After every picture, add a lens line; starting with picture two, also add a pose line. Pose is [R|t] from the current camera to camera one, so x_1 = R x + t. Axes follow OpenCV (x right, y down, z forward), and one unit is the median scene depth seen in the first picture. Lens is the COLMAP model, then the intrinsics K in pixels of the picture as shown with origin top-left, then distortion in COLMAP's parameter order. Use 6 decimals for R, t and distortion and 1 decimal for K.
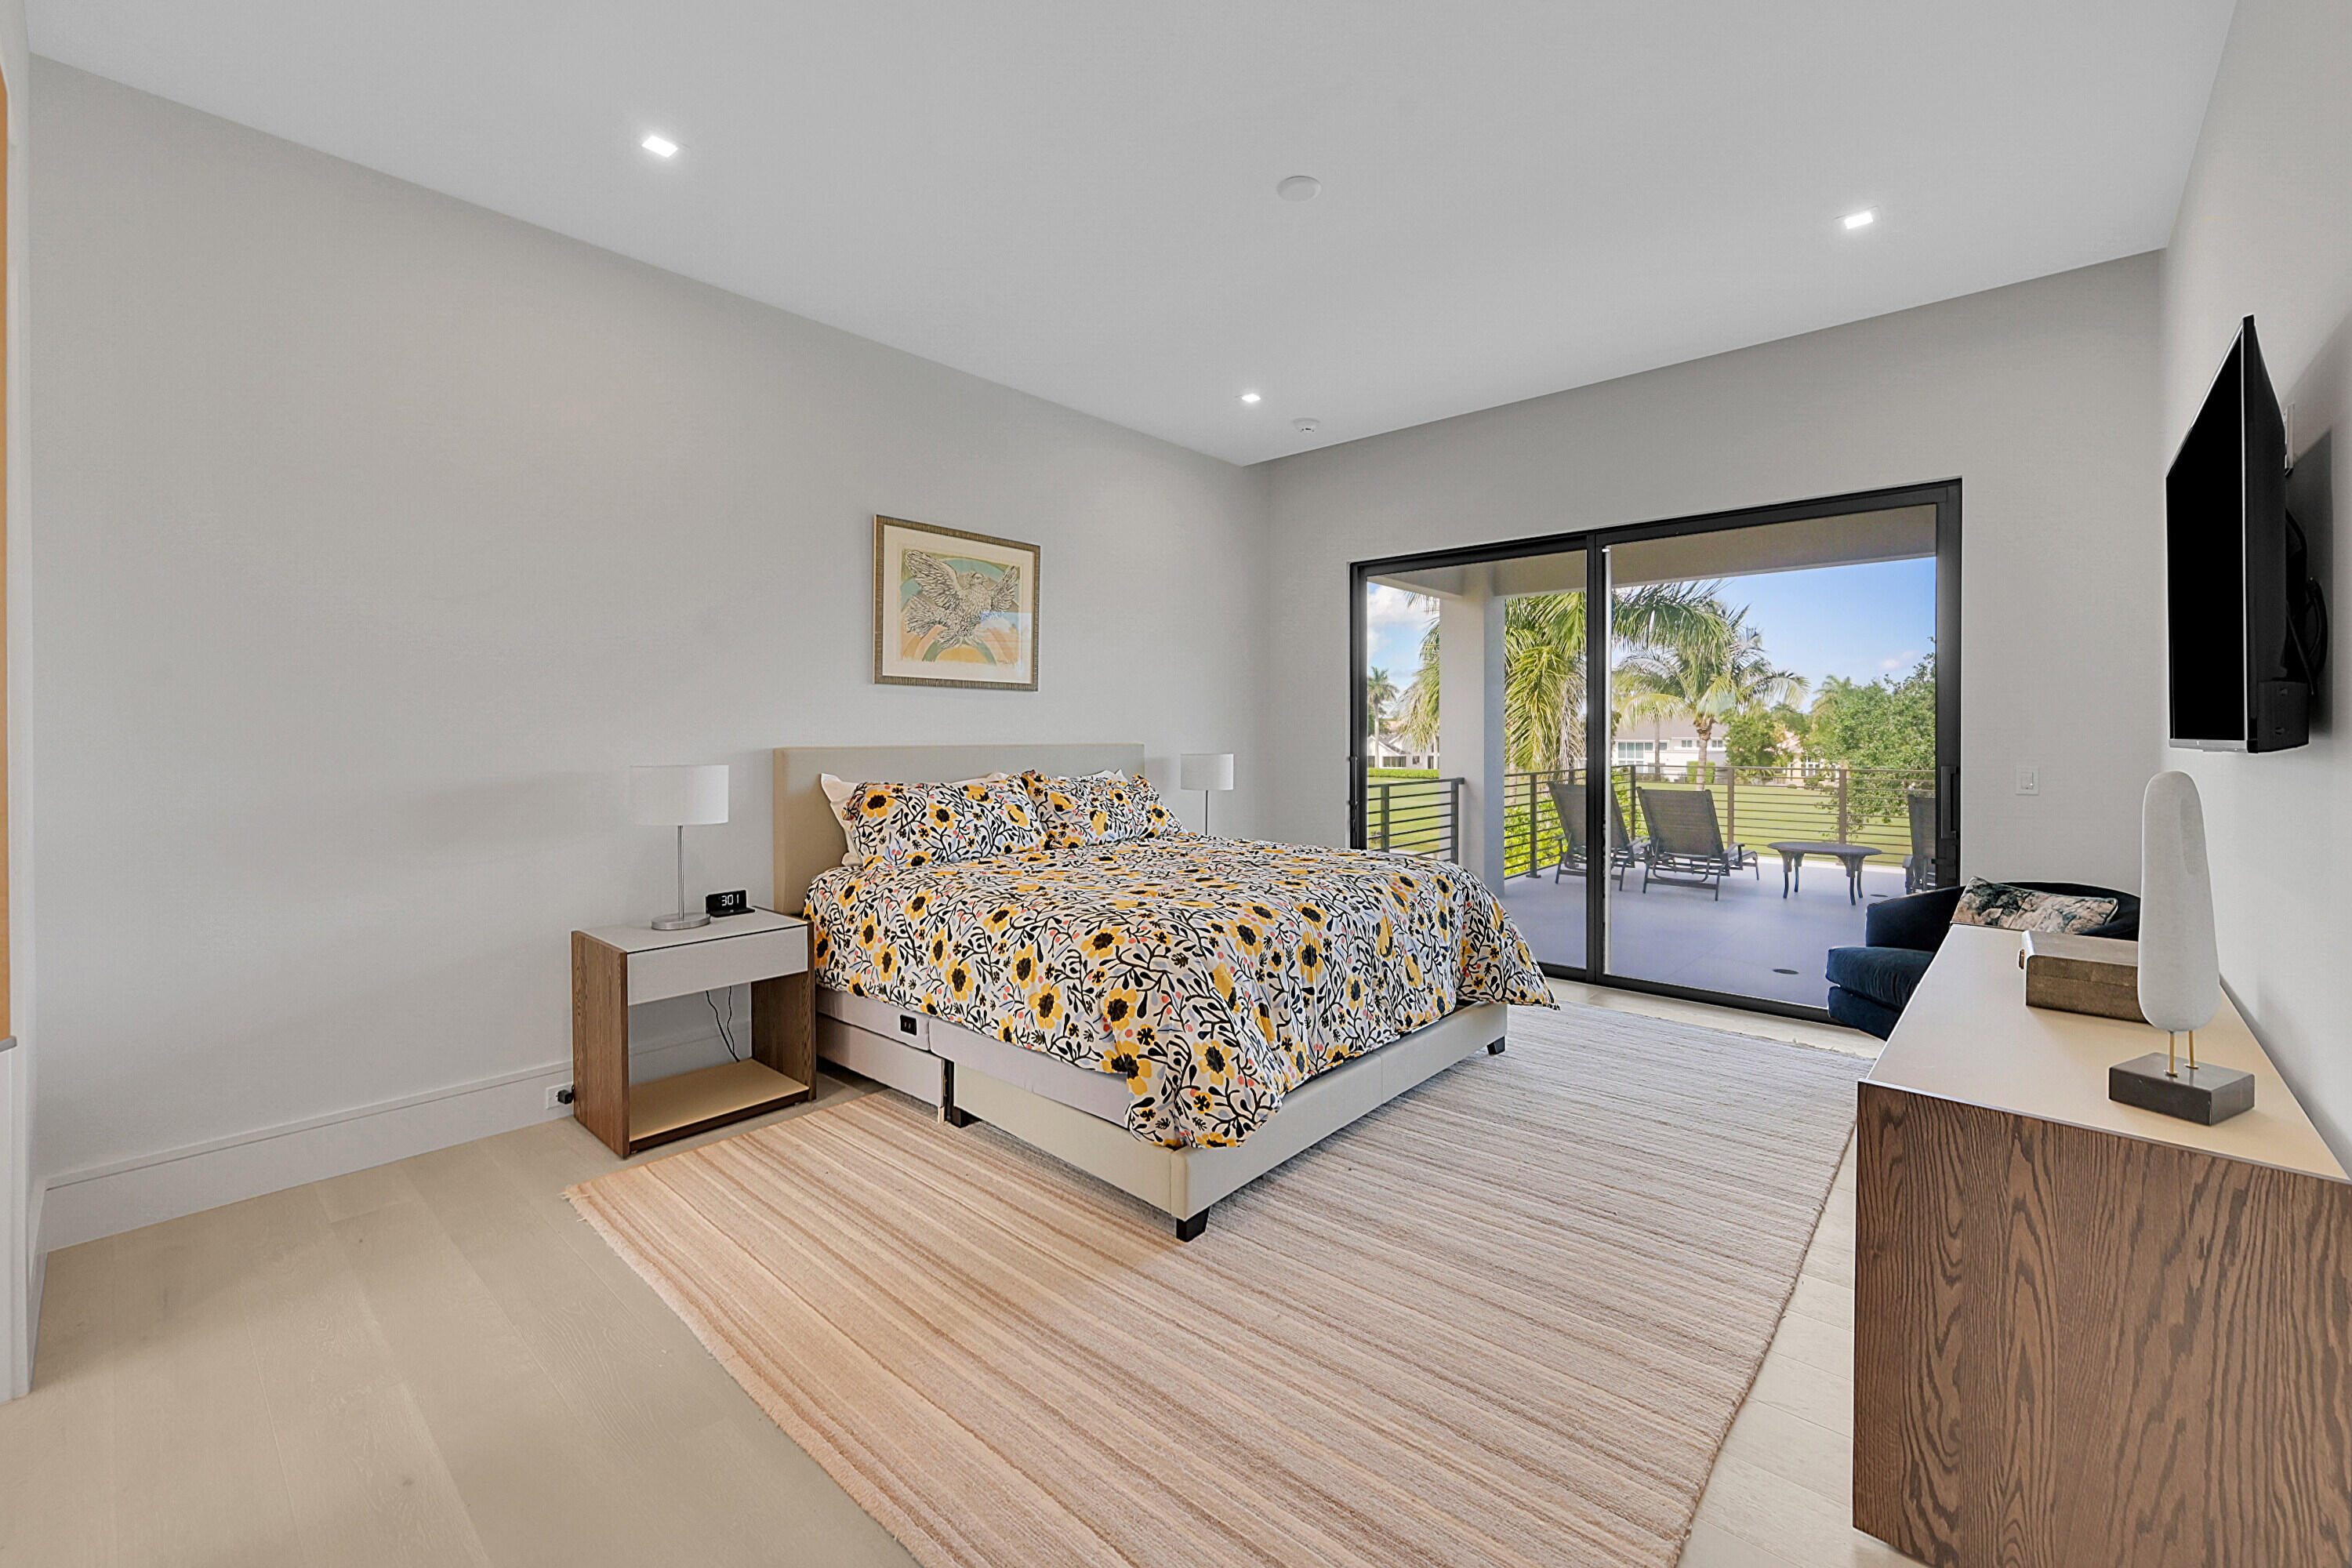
lens RADIAL K [[976.8, 0, 1153.2], [0, 976.8, 740.9], [0, 0, 1]] dist [-0.001936, -0.000064]
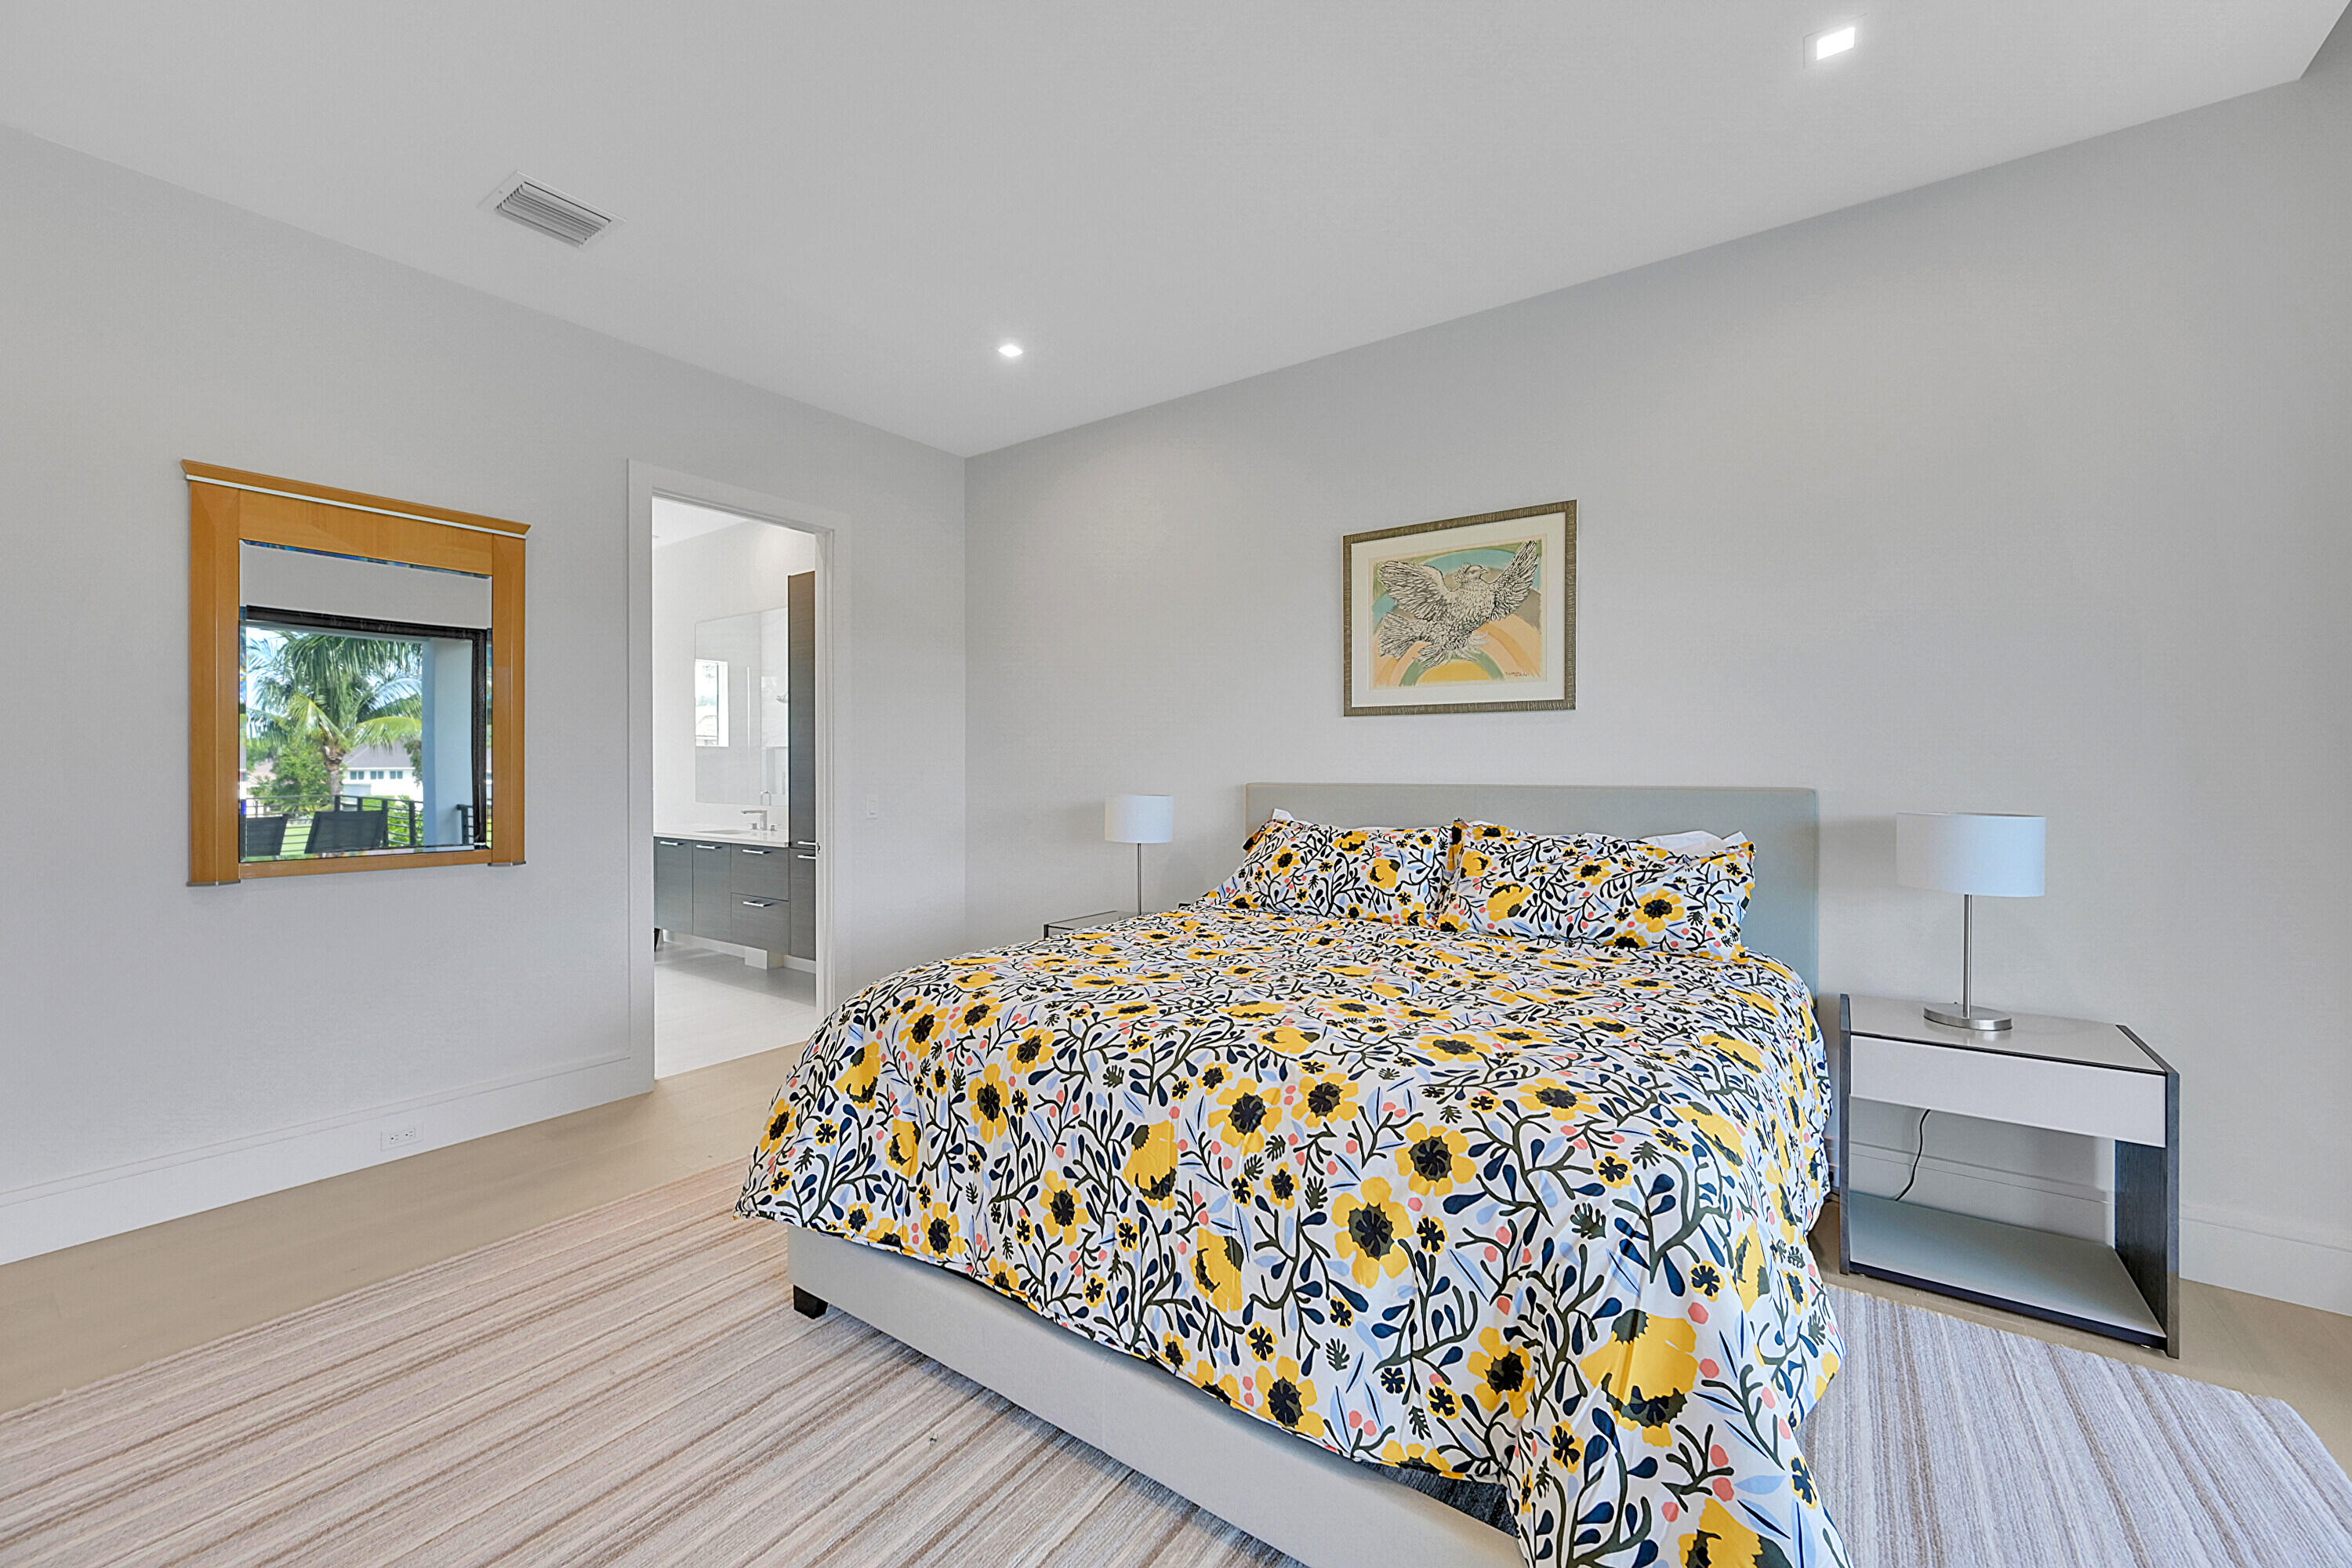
lens RADIAL K [[902.1, 0, 1184.6], [0, 902.1, 773.3], [0, 0, 1]] dist [0.003105, 0.000110]
pose [[0.136449, 0.006657, -0.990625, 0.648646], [-0.008133, 0.999951, 0.005599, -0.008801], [0.990614, 0.007293, 0.136497, 0.855678]]
